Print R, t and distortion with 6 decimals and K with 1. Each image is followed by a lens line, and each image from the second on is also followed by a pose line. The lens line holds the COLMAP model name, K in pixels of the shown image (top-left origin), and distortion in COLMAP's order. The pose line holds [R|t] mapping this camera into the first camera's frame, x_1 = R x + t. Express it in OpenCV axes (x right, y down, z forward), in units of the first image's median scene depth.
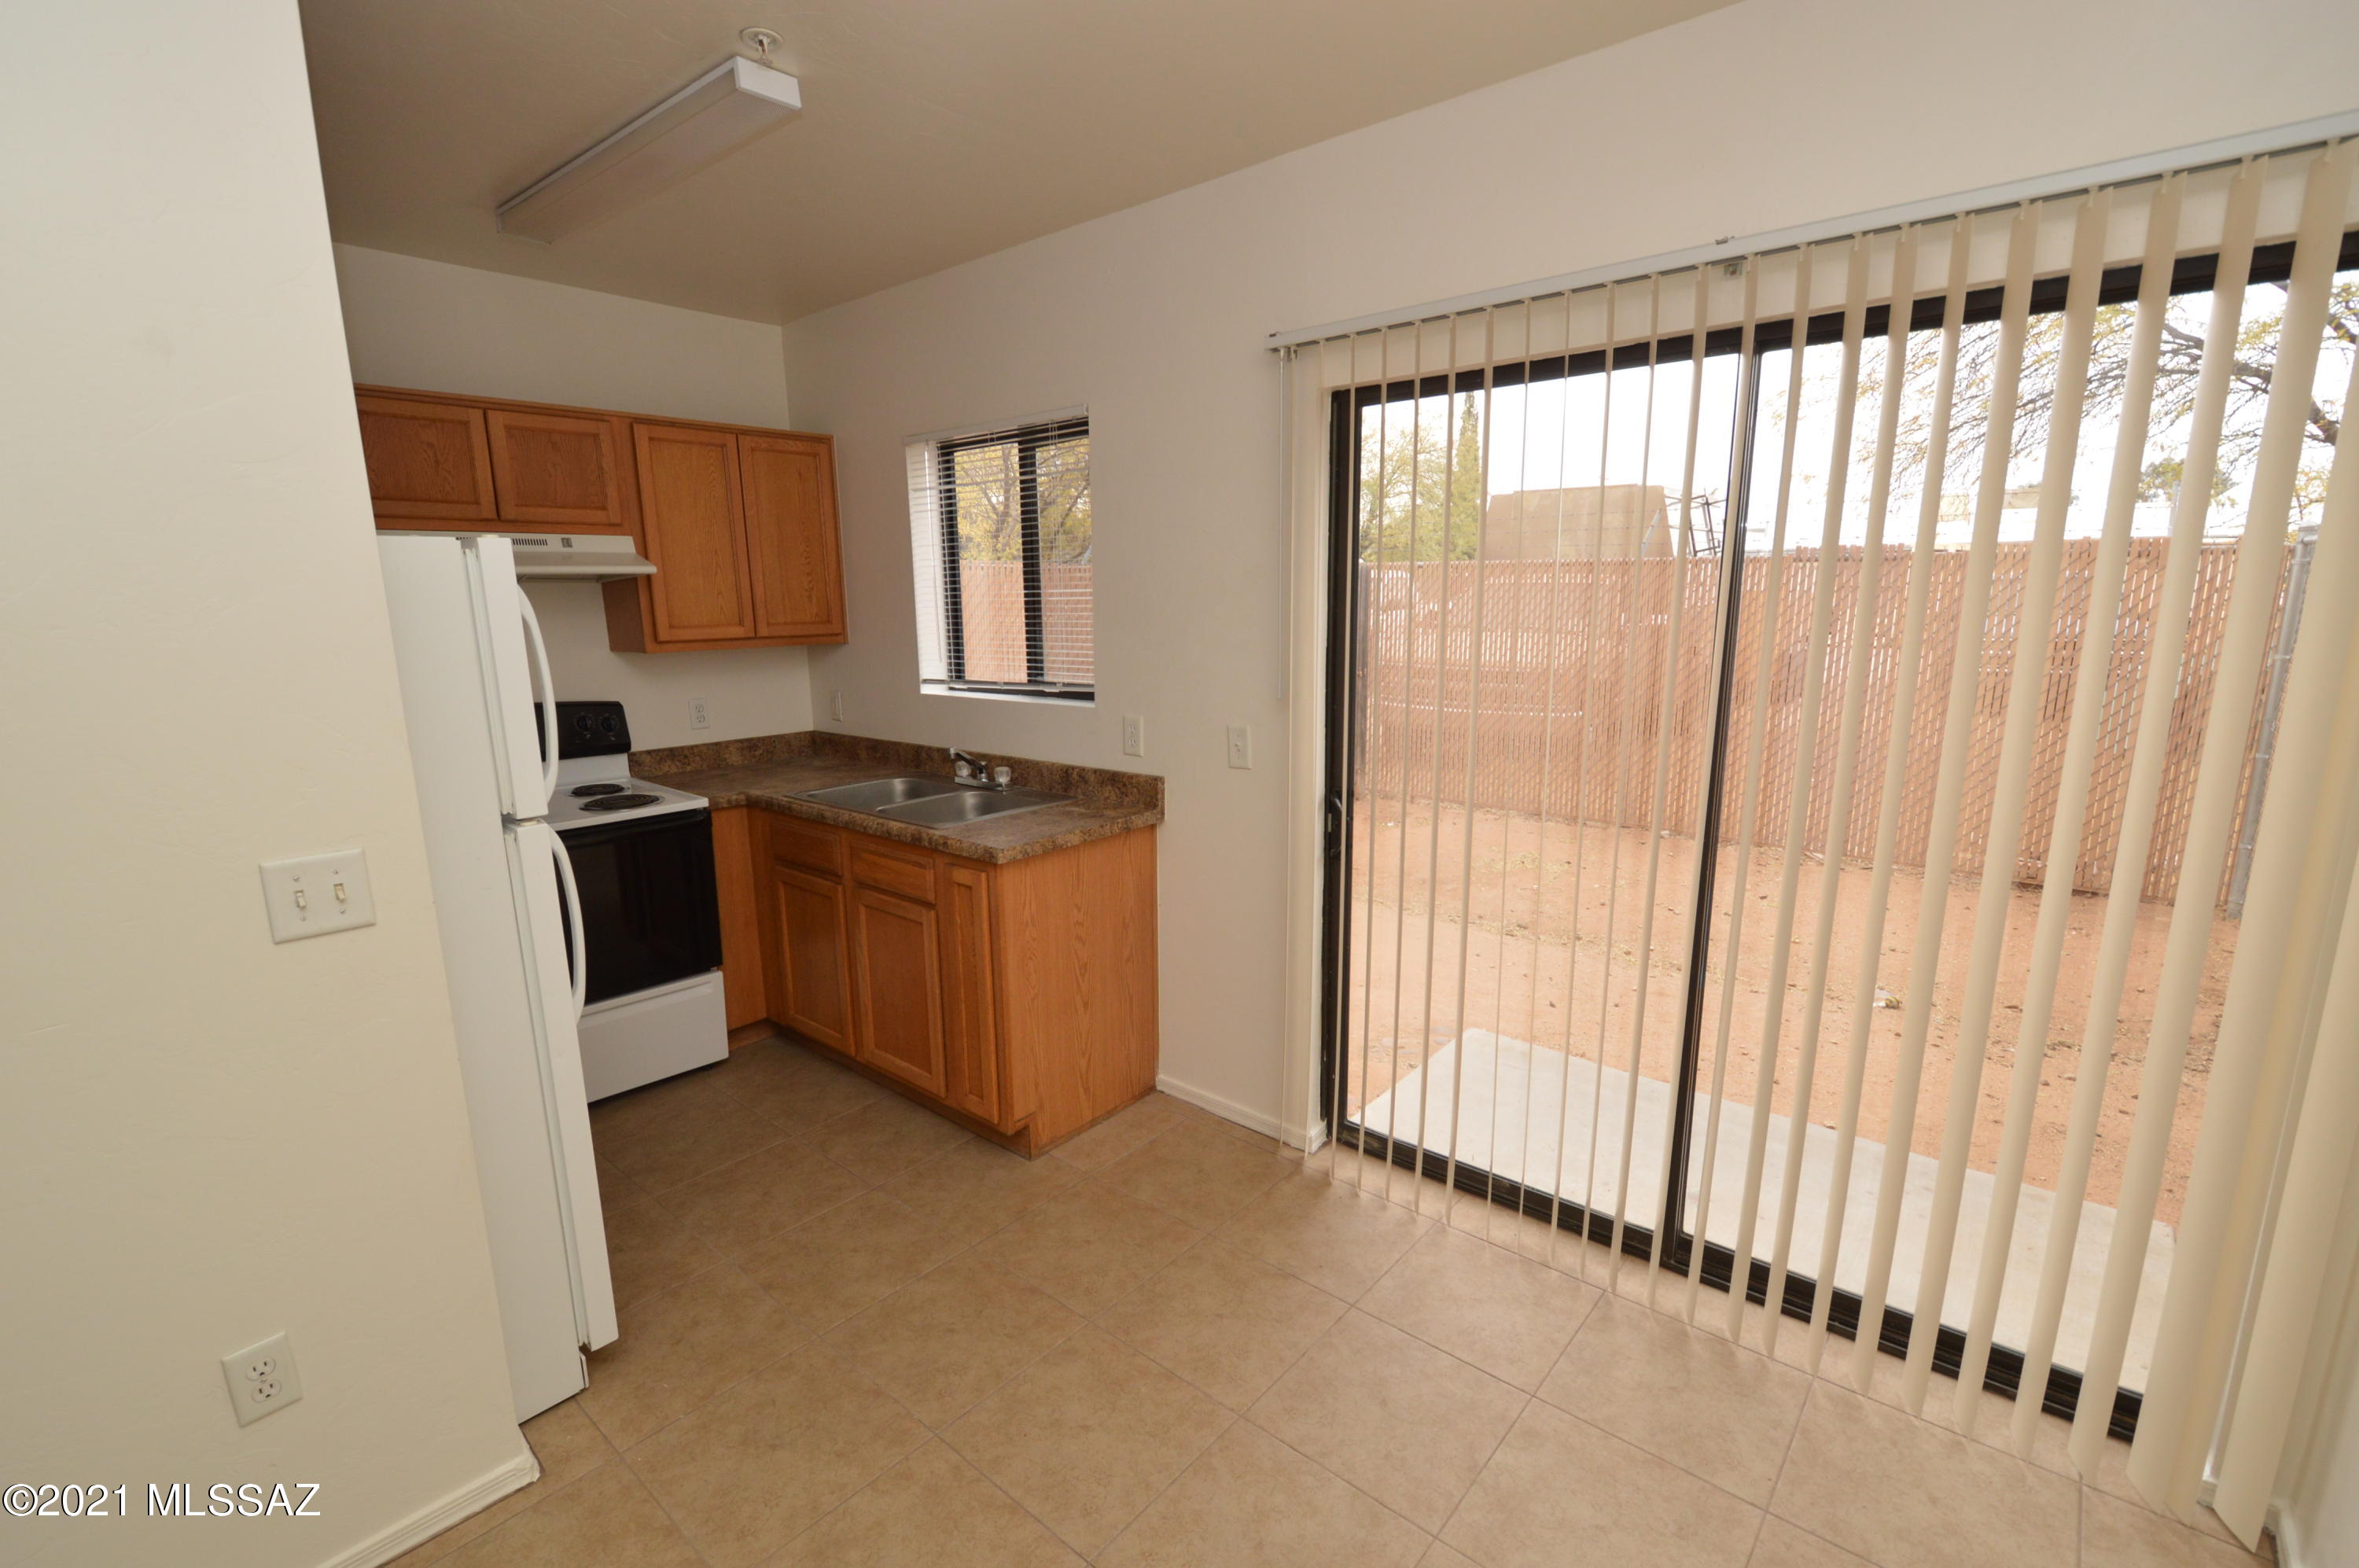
lens RADIAL K [[1043.0, 0, 1168.6], [0, 1043.0, 806.6], [0, 0, 1]] dist [0.000783, -0.000244]
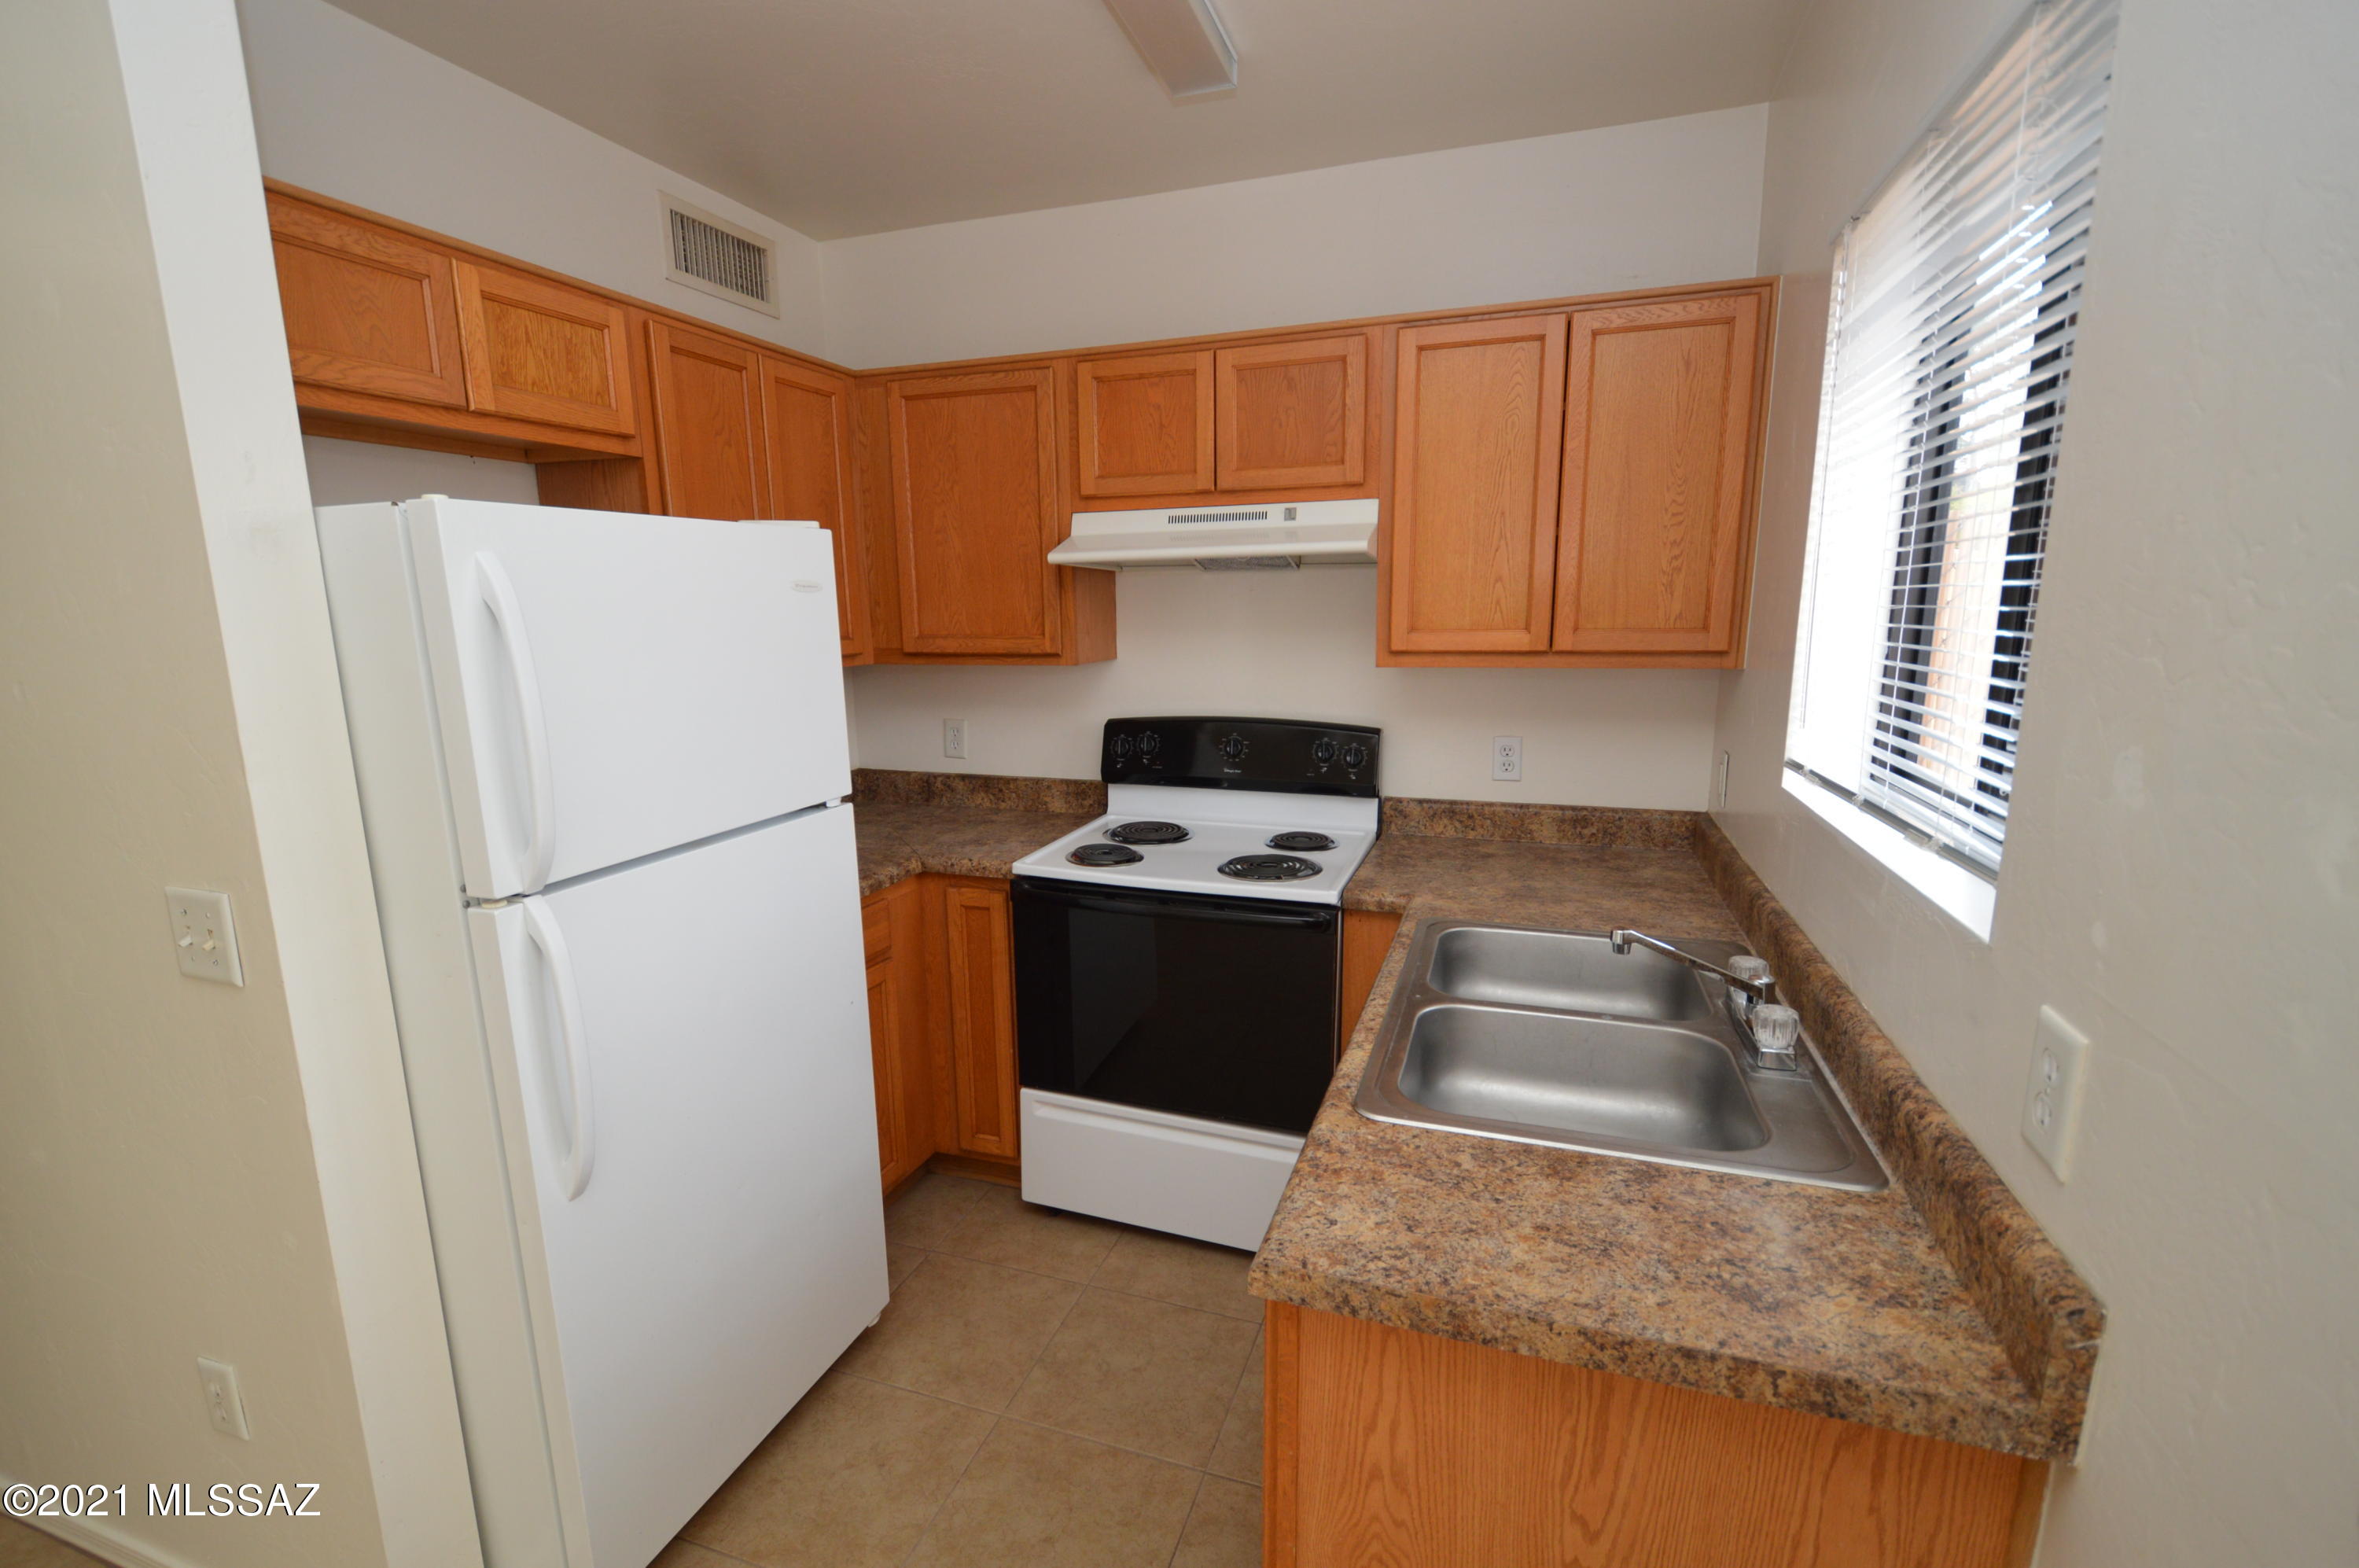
lens RADIAL K [[1043.0, 0, 1168.6], [0, 1043.0, 806.6], [0, 0, 1]] dist [0.000783, -0.000244]
pose [[0.361968, 0.189013, -0.912827, 0.109330], [-0.179490, 0.975036, 0.130720, -0.127103], [0.914747, 0.116527, 0.386858, 0.637399]]
